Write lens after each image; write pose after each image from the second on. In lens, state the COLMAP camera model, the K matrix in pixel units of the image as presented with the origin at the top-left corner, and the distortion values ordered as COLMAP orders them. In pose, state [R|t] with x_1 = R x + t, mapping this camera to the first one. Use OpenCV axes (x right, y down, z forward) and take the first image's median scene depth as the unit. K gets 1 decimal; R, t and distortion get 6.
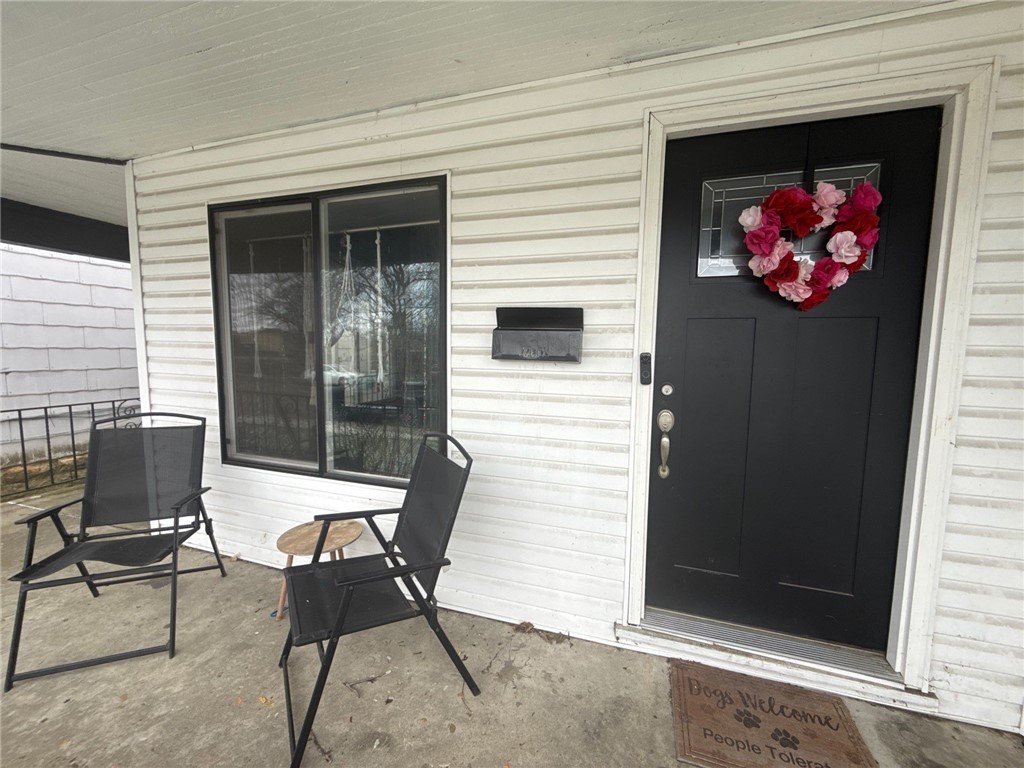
lens RADIAL K [[406.9, 0, 510.2], [0, 406.9, 386.6], [0, 0, 1]] dist [-0.001732, 0.000082]
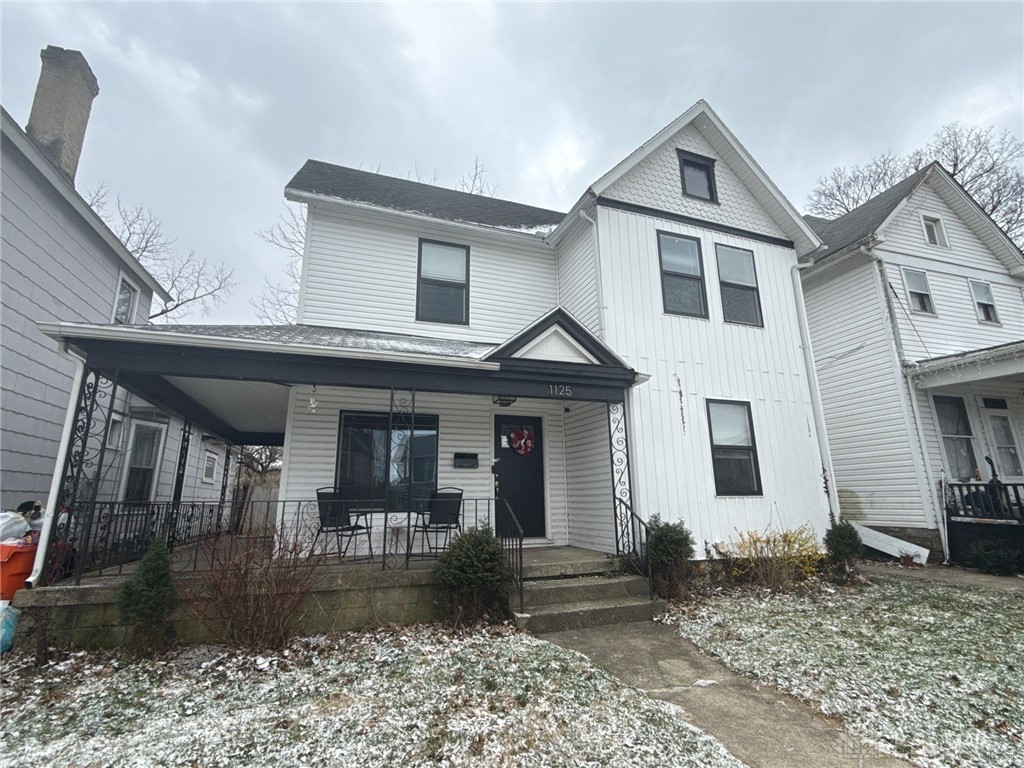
lens RADIAL K [[478.1, 0, 509.4], [0, 478.1, 385.5], [0, 0, 1]] dist [-0.000066, 0.000079]
pose [[0.796370, 0.121130, 0.592555, -2.359277], [0.079069, 0.950479, -0.300562, 0.581519], [-0.599618, 0.286211, 0.747356, -2.765788]]
